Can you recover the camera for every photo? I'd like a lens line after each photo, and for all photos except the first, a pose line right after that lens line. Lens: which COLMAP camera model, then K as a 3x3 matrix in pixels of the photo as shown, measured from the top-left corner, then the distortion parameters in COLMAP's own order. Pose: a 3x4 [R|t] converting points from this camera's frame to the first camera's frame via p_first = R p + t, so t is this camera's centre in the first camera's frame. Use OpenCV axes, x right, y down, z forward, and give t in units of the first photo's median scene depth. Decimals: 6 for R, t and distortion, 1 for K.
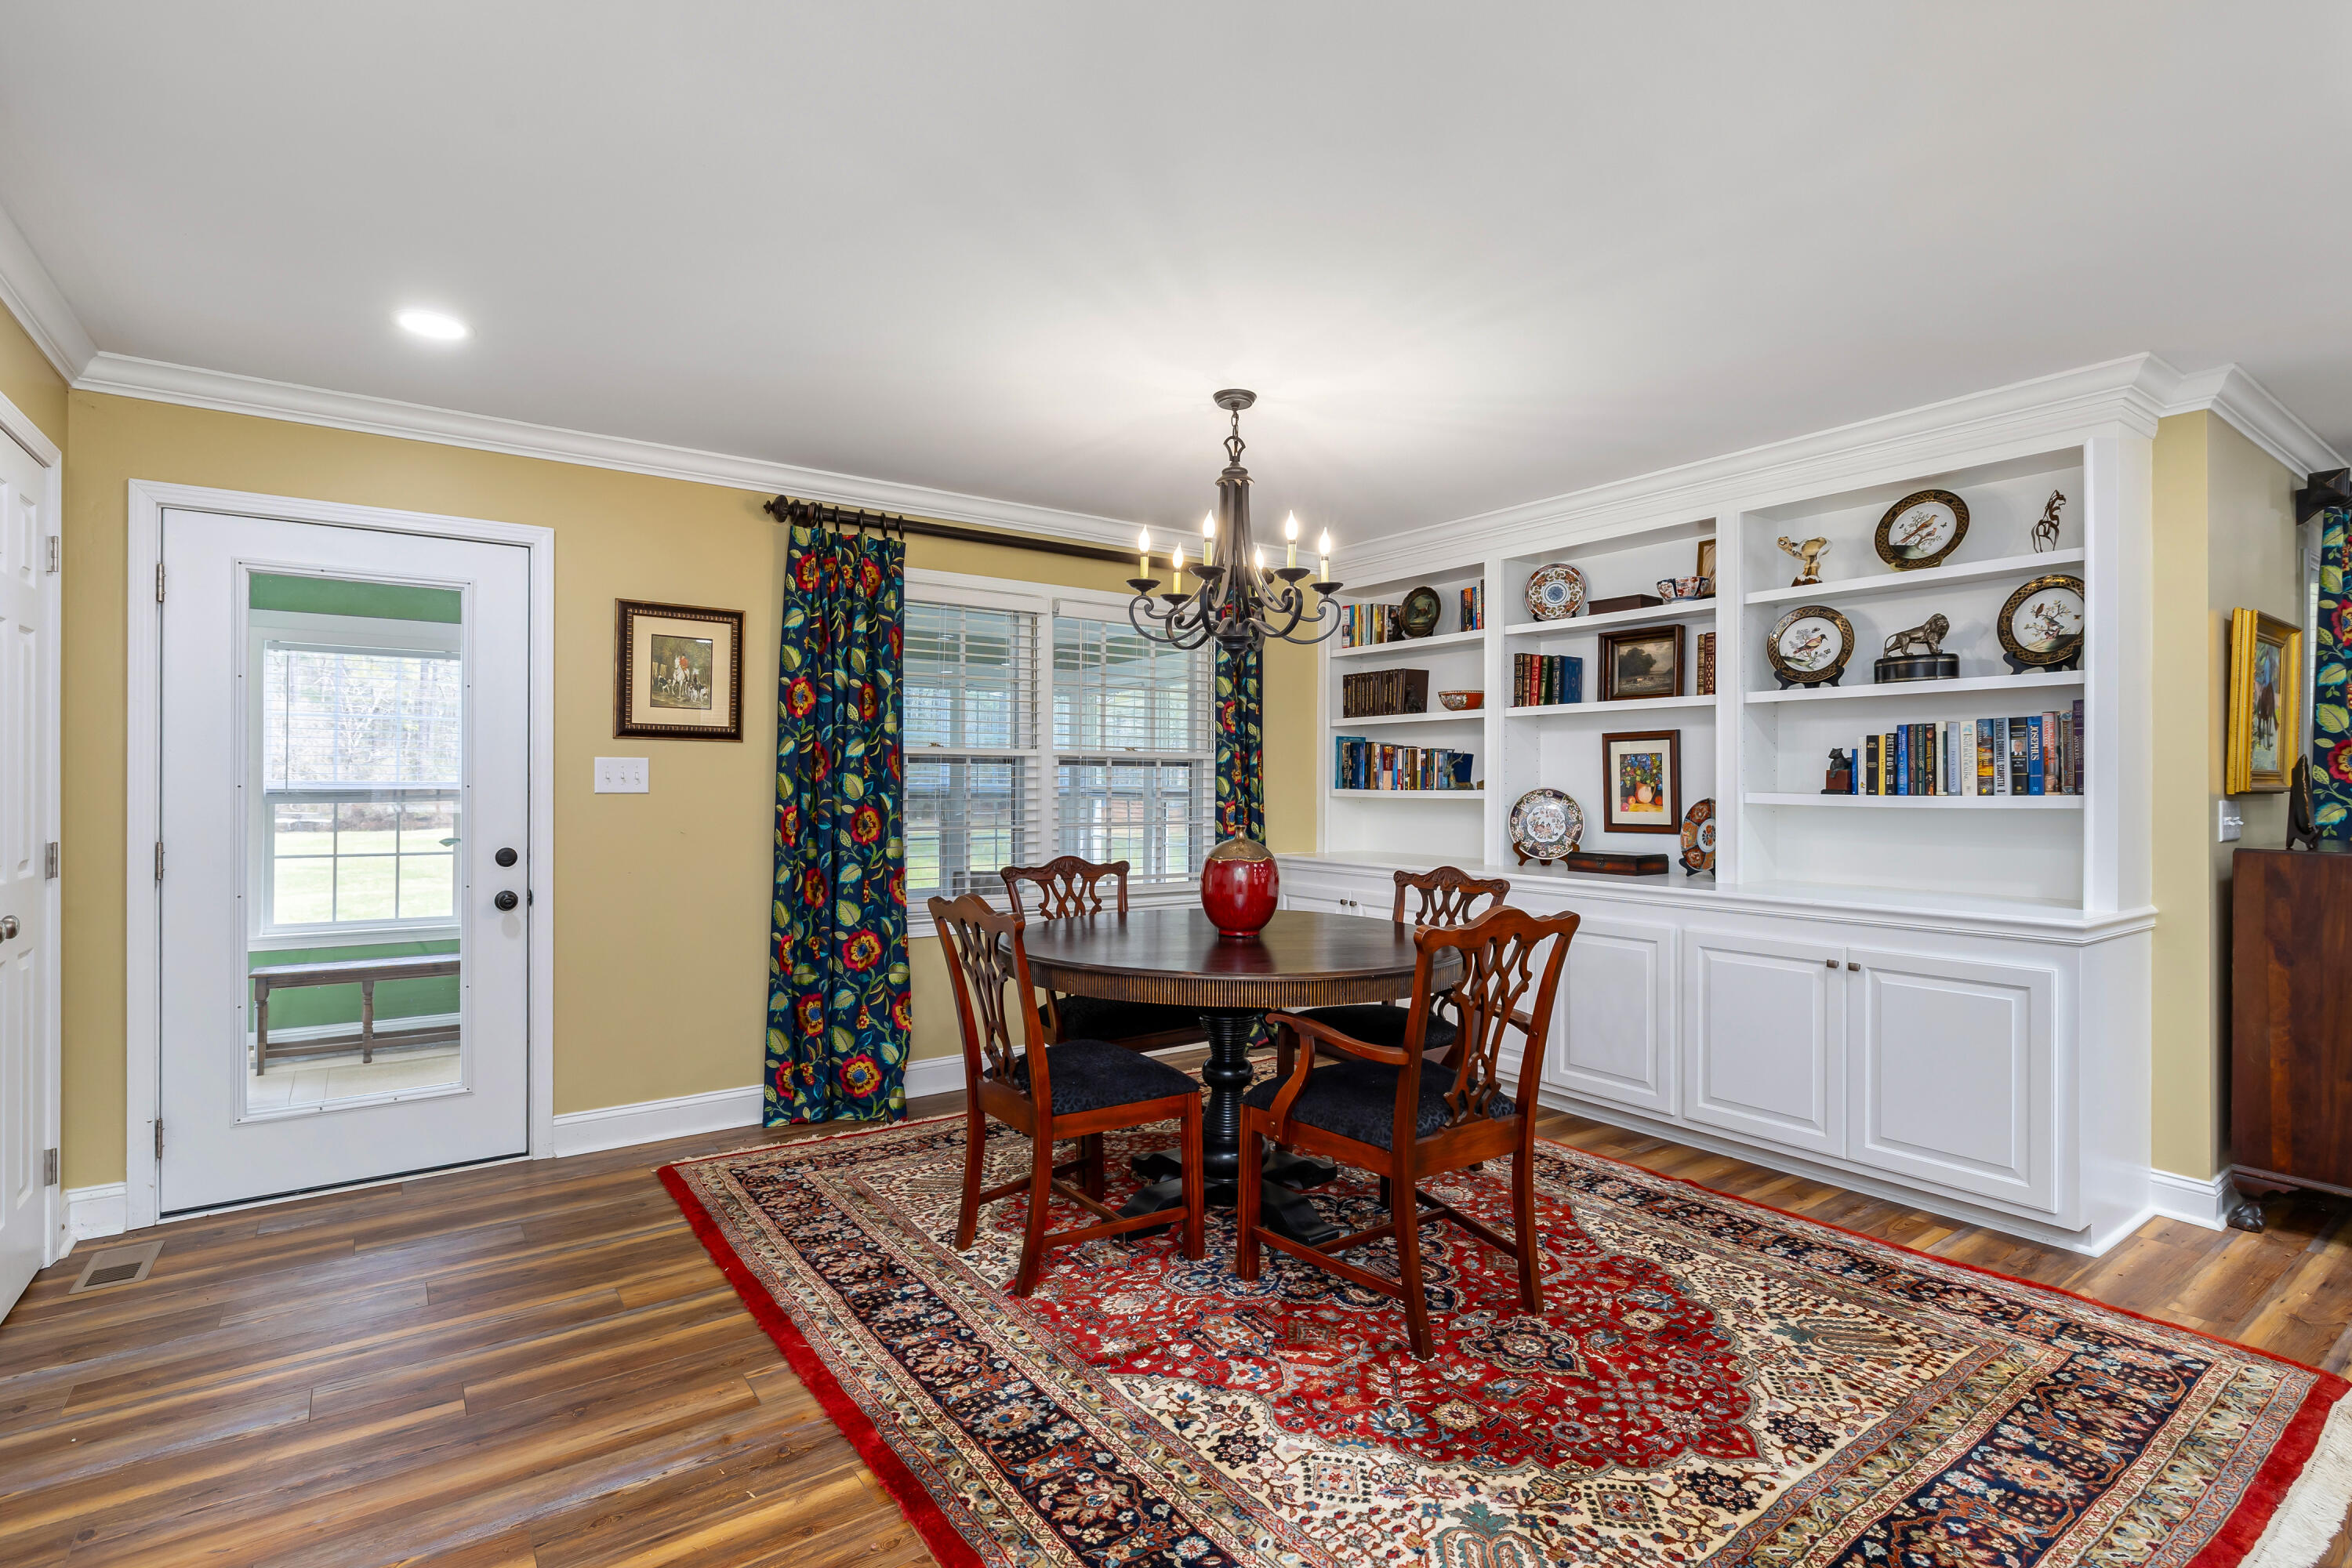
lens RADIAL K [[1112.6, 0, 1176.0], [0, 1112.6, 784.0], [0, 0, 1]] dist [-0.002448, -0.000309]
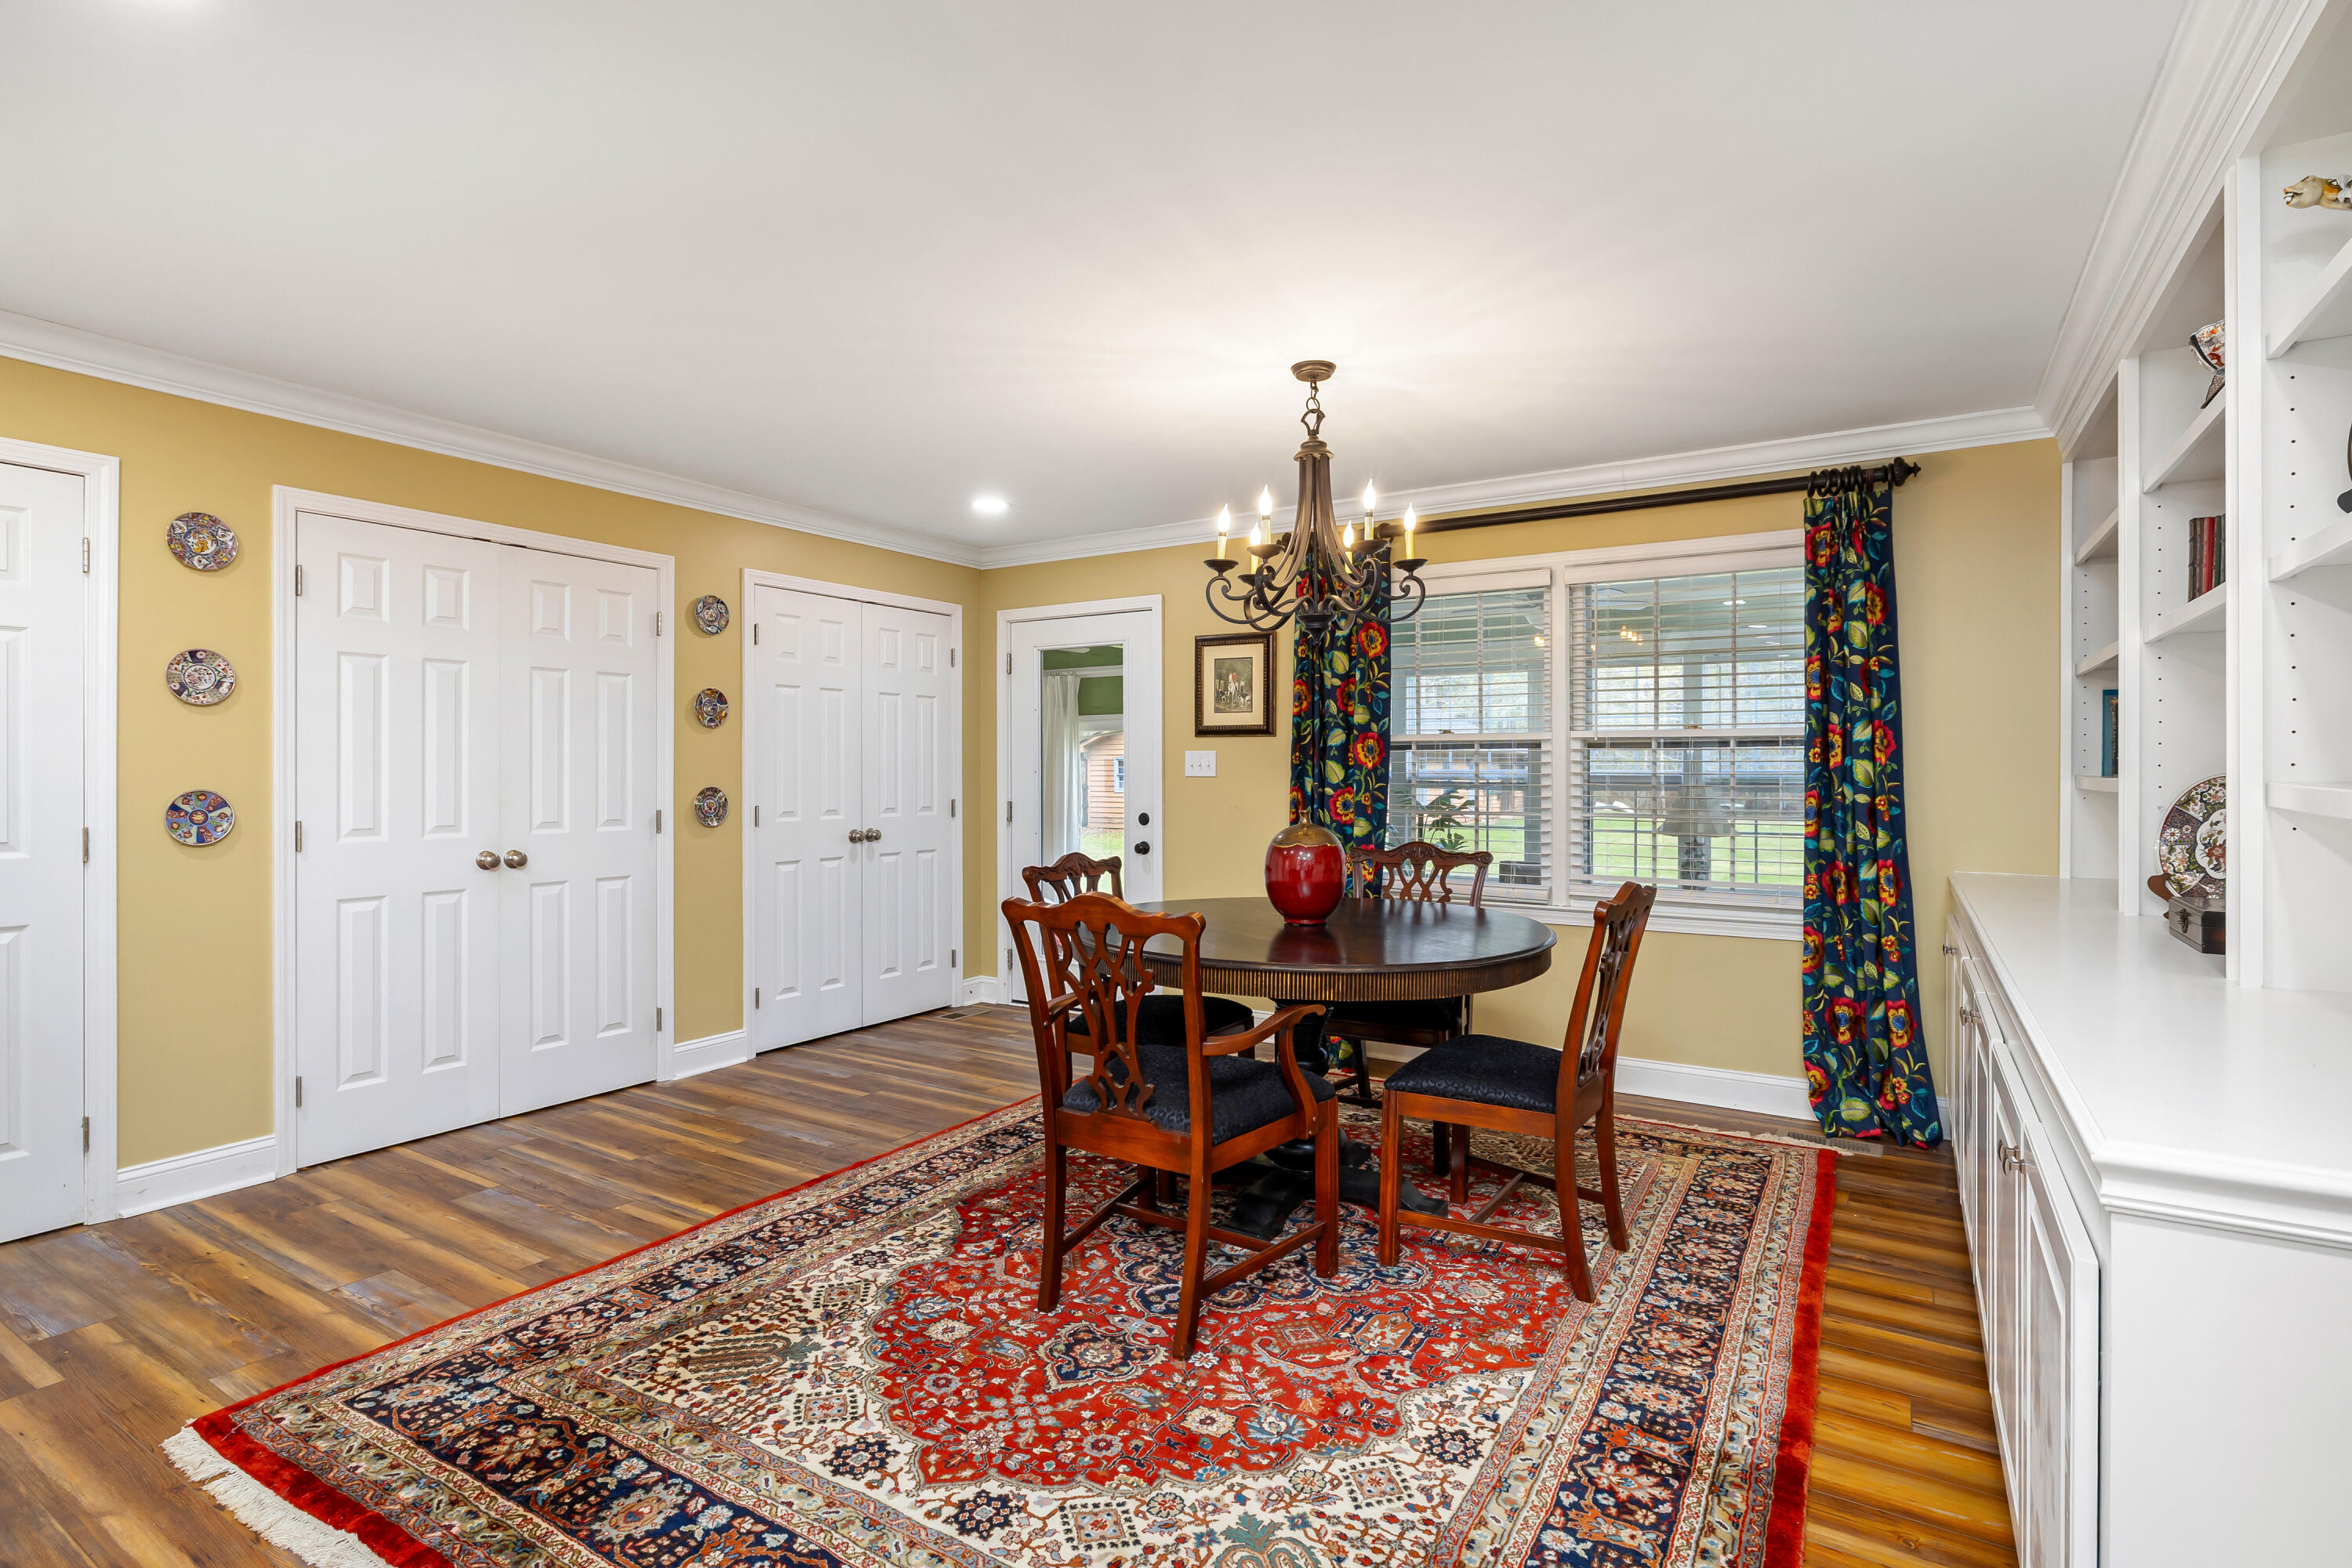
lens RADIAL K [[1129.3, 0, 1183.3], [0, 1129.3, 776.3], [0, 0, 1]] dist [-0.011400, 0.000056]
pose [[0.379128, 0.001913, -0.925342, 1.114016], [-0.000209, 0.999998, 0.001982, 0.007004], [0.925344, -0.000558, 0.379128, 0.633664]]
